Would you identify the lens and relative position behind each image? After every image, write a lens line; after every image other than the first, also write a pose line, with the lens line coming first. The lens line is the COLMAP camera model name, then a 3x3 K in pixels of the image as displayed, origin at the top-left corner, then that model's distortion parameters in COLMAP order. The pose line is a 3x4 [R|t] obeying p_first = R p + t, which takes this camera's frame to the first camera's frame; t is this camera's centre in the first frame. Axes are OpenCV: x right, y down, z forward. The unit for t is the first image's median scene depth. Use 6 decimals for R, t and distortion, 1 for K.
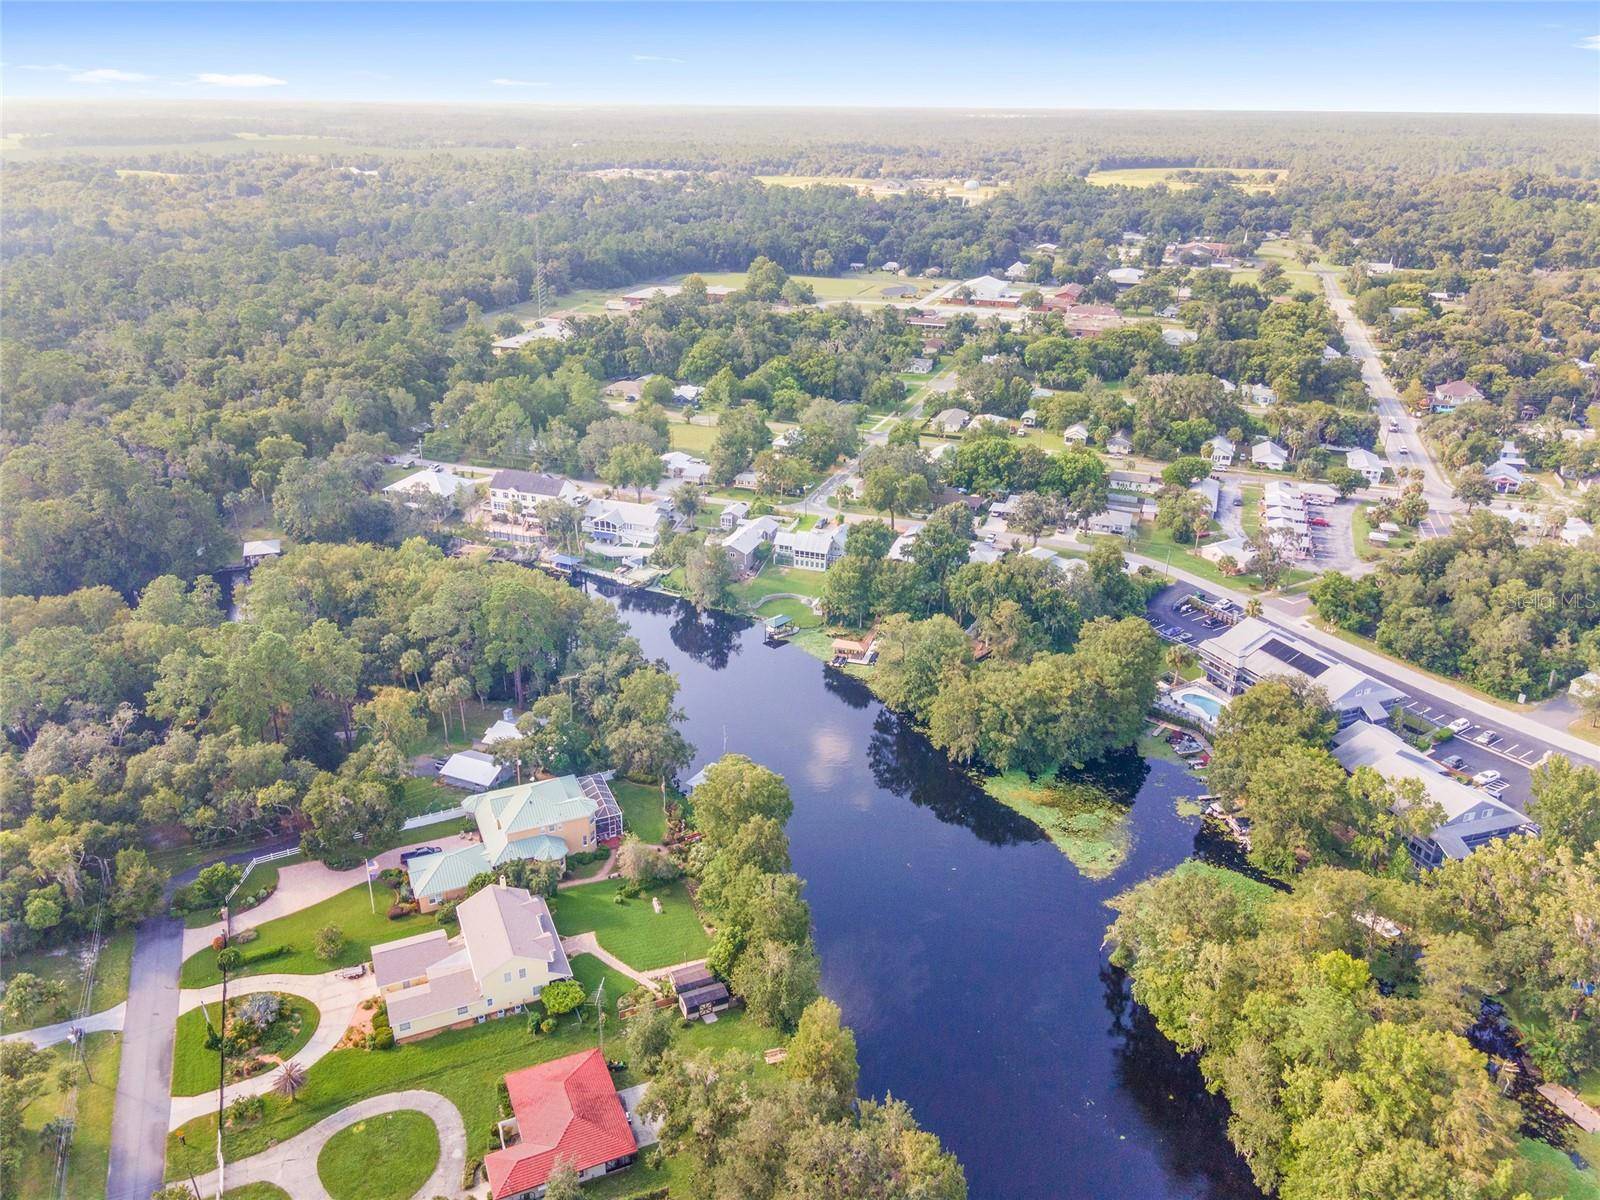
lens RADIAL K [[1169.8, 0, 797.7], [0, 1169.8, 606.6], [0, 0, 1]] dist [0.009727, 0.049221]
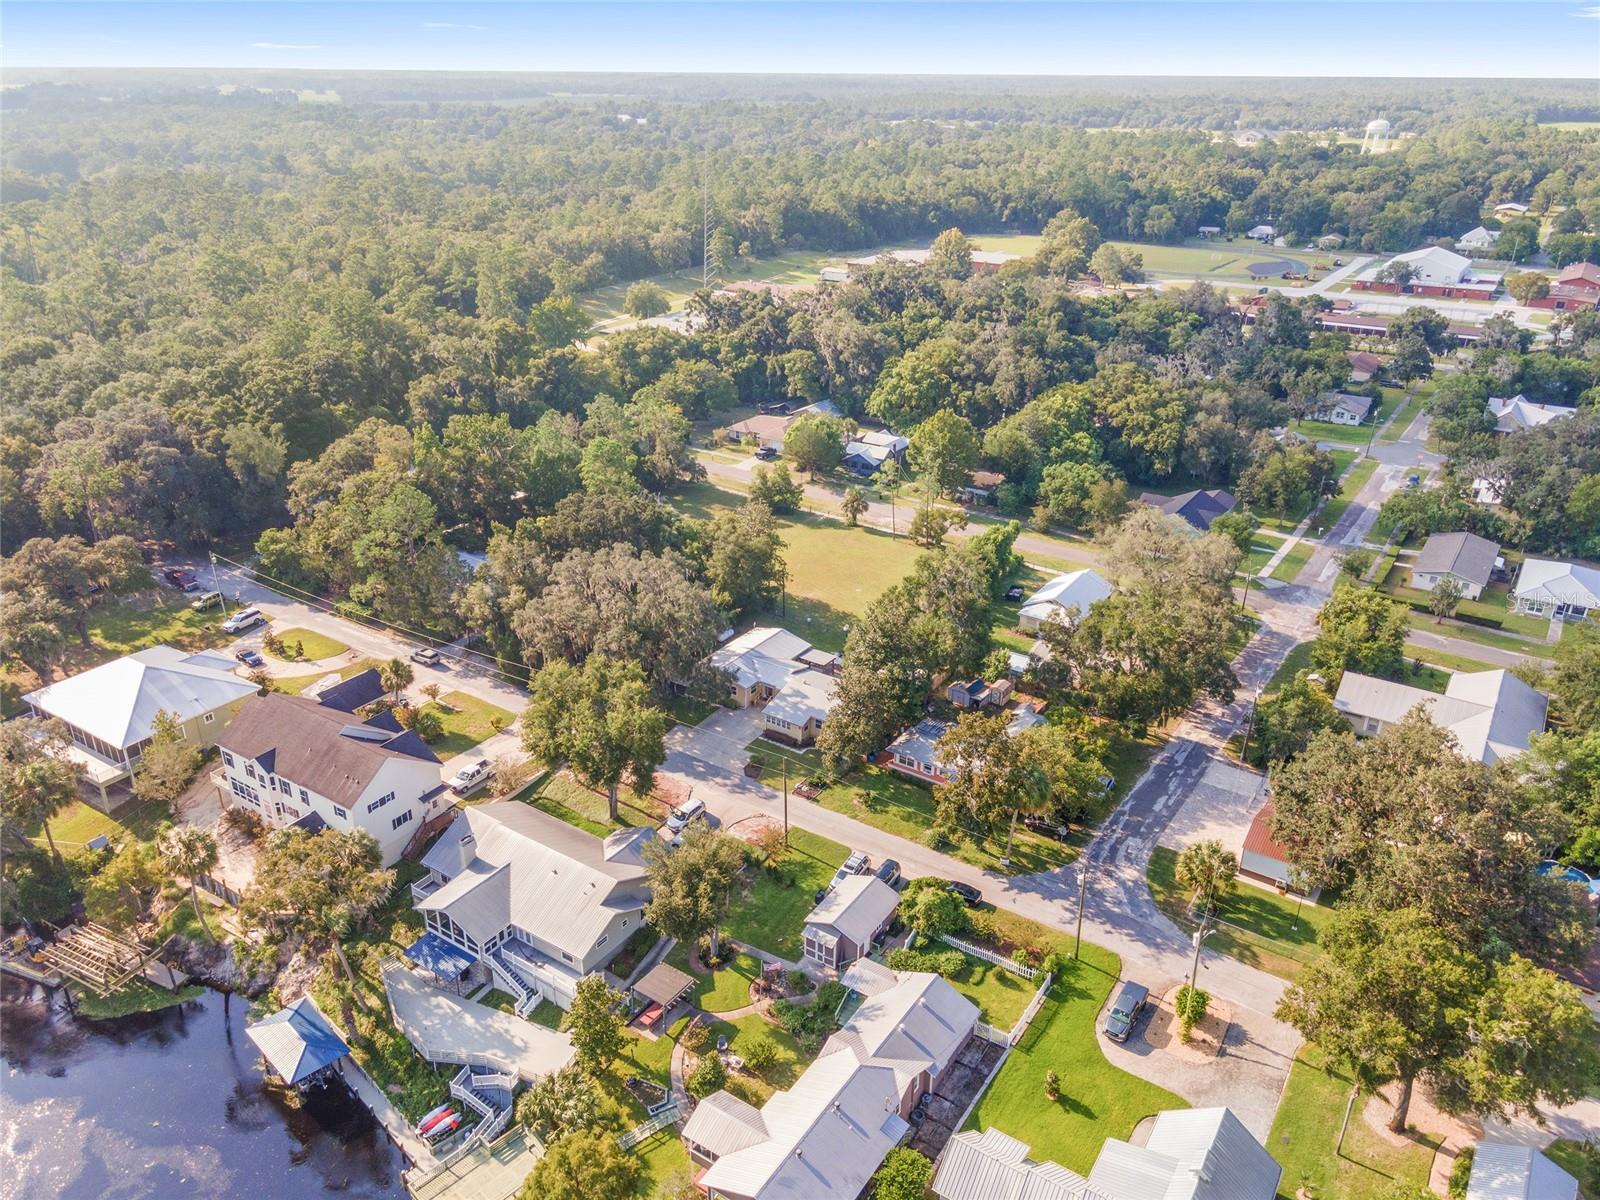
lens RADIAL K [[1169.8, 0, 797.7], [0, 1169.8, 606.6], [0, 0, 1]] dist [0.009727, 0.049221]
pose [[0.967438, 0.102709, -0.231334, -0.001920], [-0.097907, 0.994675, 0.032175, -0.136750], [0.233407, -0.008478, 0.972342, 0.531292]]
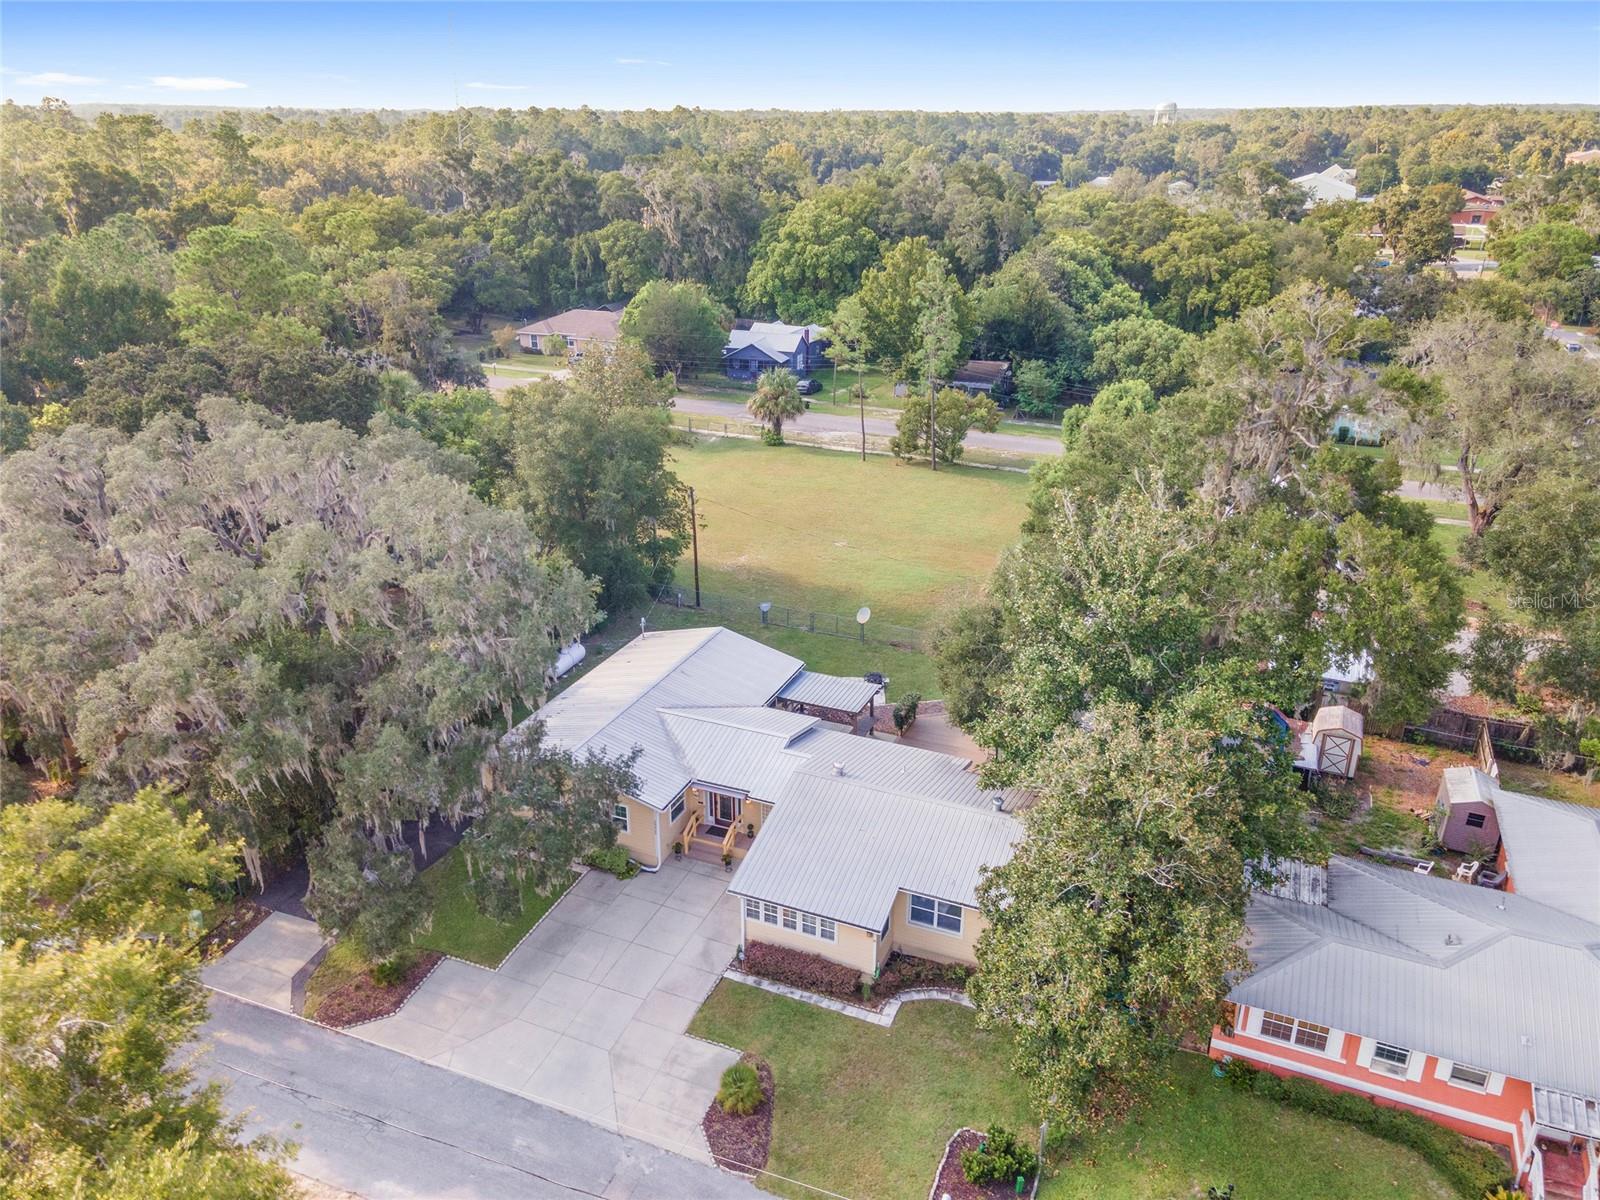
lens RADIAL K [[1169.8, 0, 797.7], [0, 1169.8, 606.6], [0, 0, 1]] dist [0.009727, 0.049221]
pose [[0.997862, 0.015223, -0.063556, -0.072419], [-0.015951, 0.999813, -0.010961, -0.118722], [0.063377, 0.011951, 0.997918, 0.747776]]
